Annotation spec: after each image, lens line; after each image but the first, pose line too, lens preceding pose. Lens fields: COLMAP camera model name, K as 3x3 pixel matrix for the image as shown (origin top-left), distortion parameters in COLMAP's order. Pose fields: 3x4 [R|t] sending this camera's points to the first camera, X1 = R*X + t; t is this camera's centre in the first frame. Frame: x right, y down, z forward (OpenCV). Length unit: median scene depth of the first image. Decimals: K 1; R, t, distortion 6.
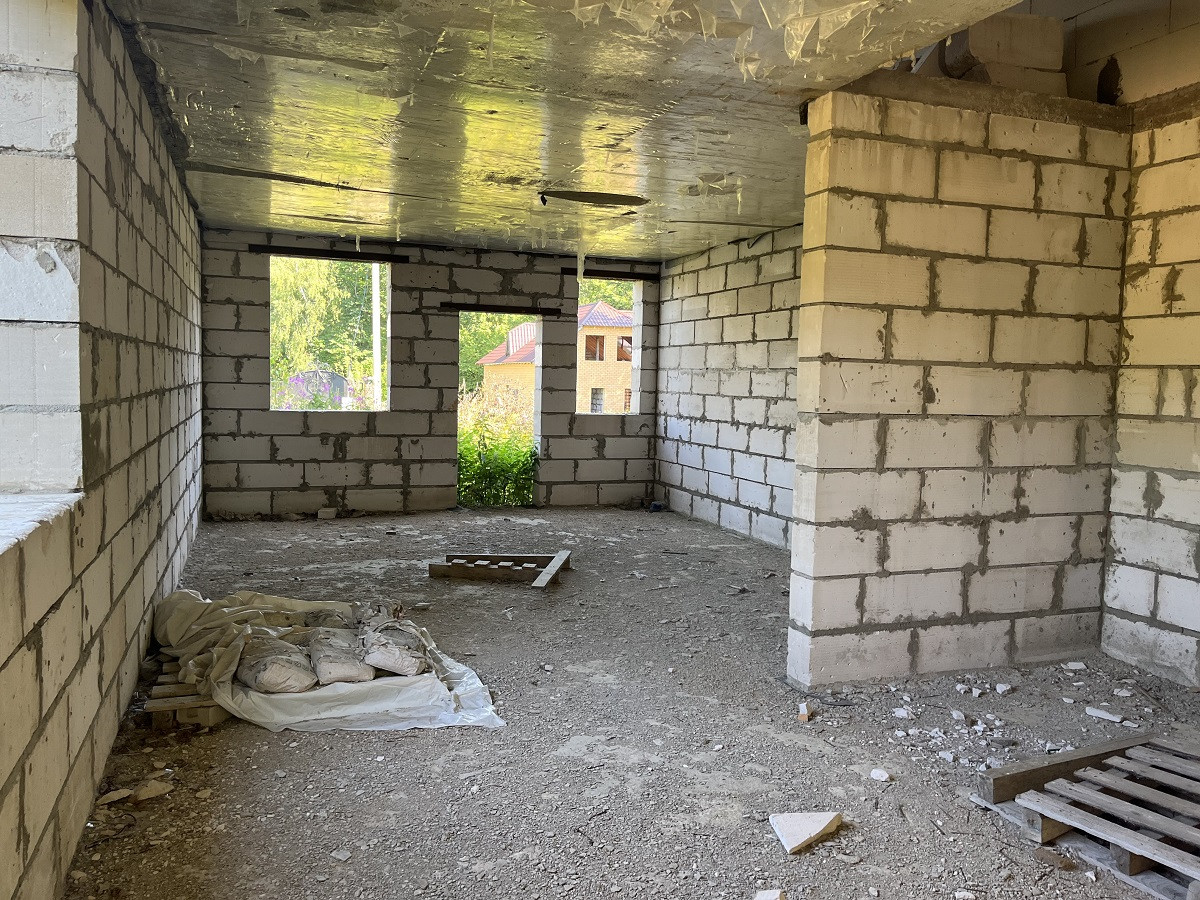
lens RADIAL K [[909.6, 0, 603.5], [0, 909.6, 448.5], [0, 0, 1]] dist [0.082058, -0.120668]
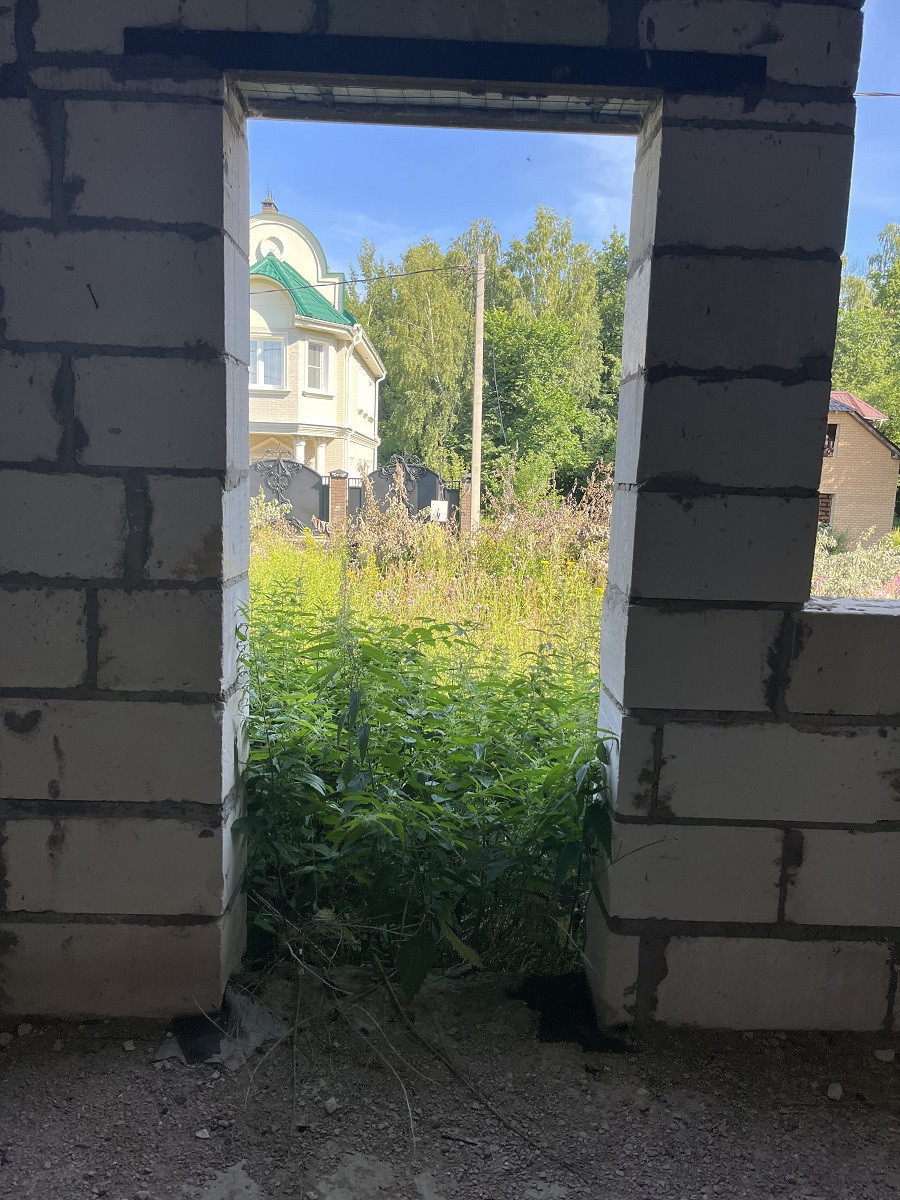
lens RADIAL K [[903.4, 0, 453.2], [0, 903.4, 608.9], [0, 0, 1]] dist [0.085195, -0.123204]
pose [[0.942664, 0.058498, -0.328577, -0.045751], [-0.037679, 0.996878, 0.069381, -0.059112], [0.331610, -0.053023, 0.941925, 0.934459]]
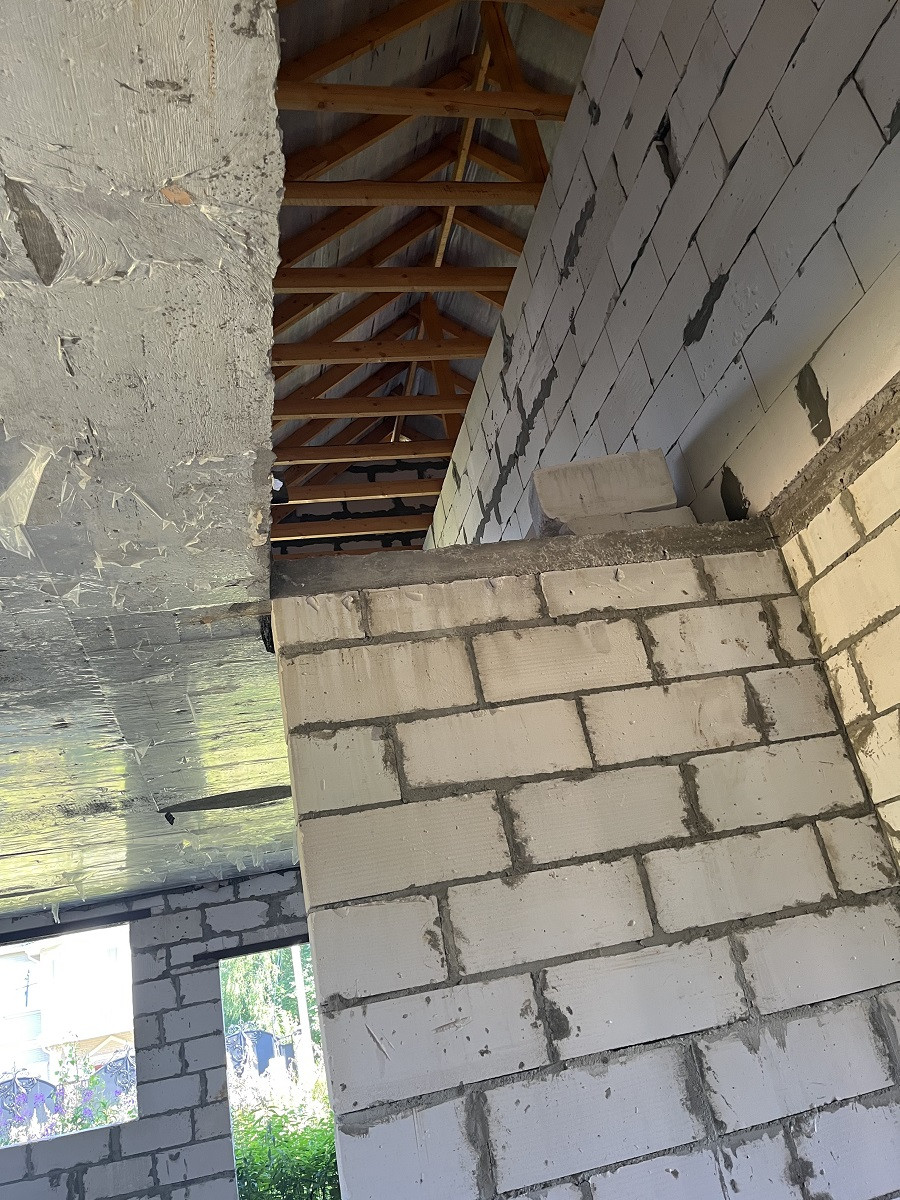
lens RADIAL K [[908.9, 0, 470.9], [0, 908.9, 613.6], [0, 0, 1]] dist [0.082087, -0.115590]
pose [[0.965594, -0.252374, -0.062727, 0.212862], [0.201137, 0.877677, -0.435002, -0.023237], [0.164838, 0.407419, 0.898242, 0.199437]]
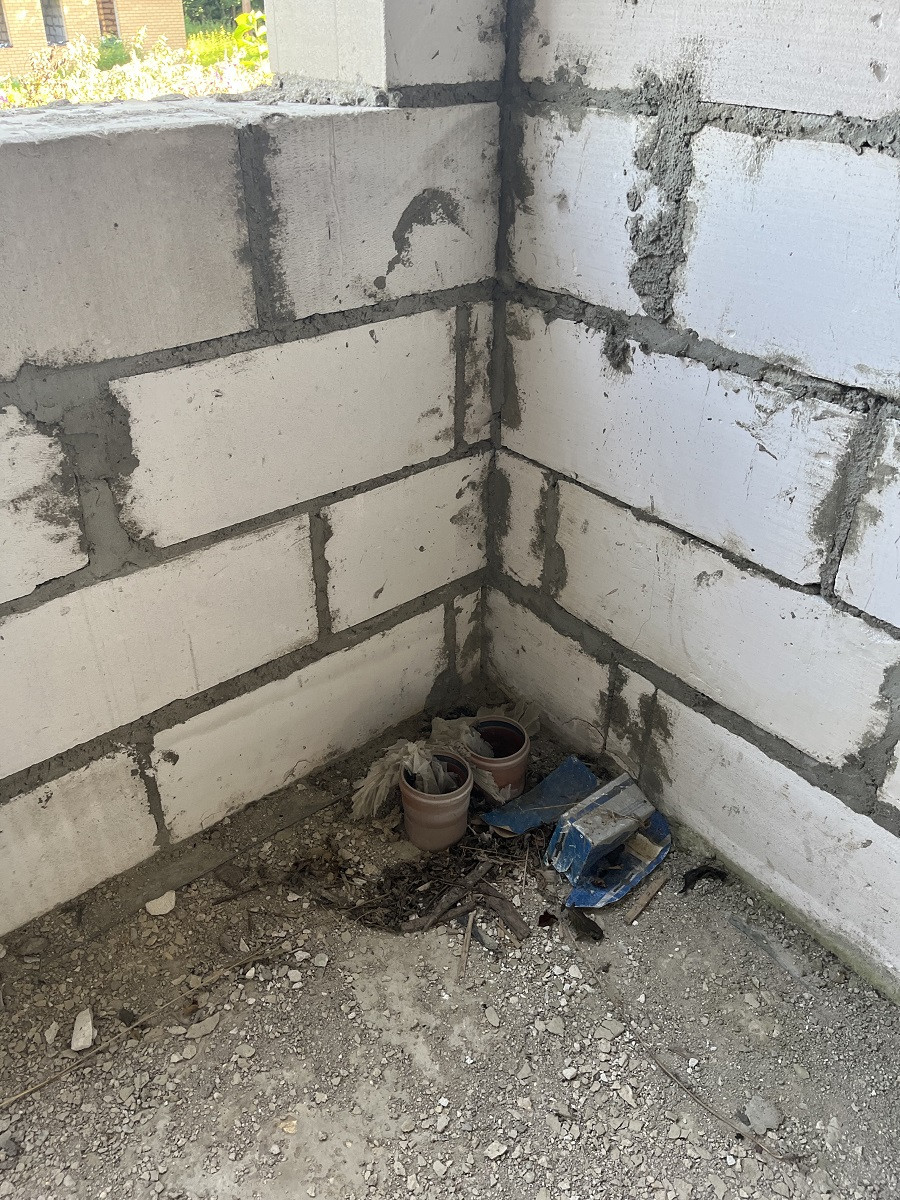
lens RADIAL K [[911.3, 0, 438.5], [0, 911.3, 614.9], [0, 0, 1]] dist [0.076206, -0.096443]
pose [[0.945099, -0.199475, 0.258840, 0.004840], [0.042245, 0.860013, 0.508520, -0.050227], [-0.324042, -0.469667, 0.821224, 1.076118]]
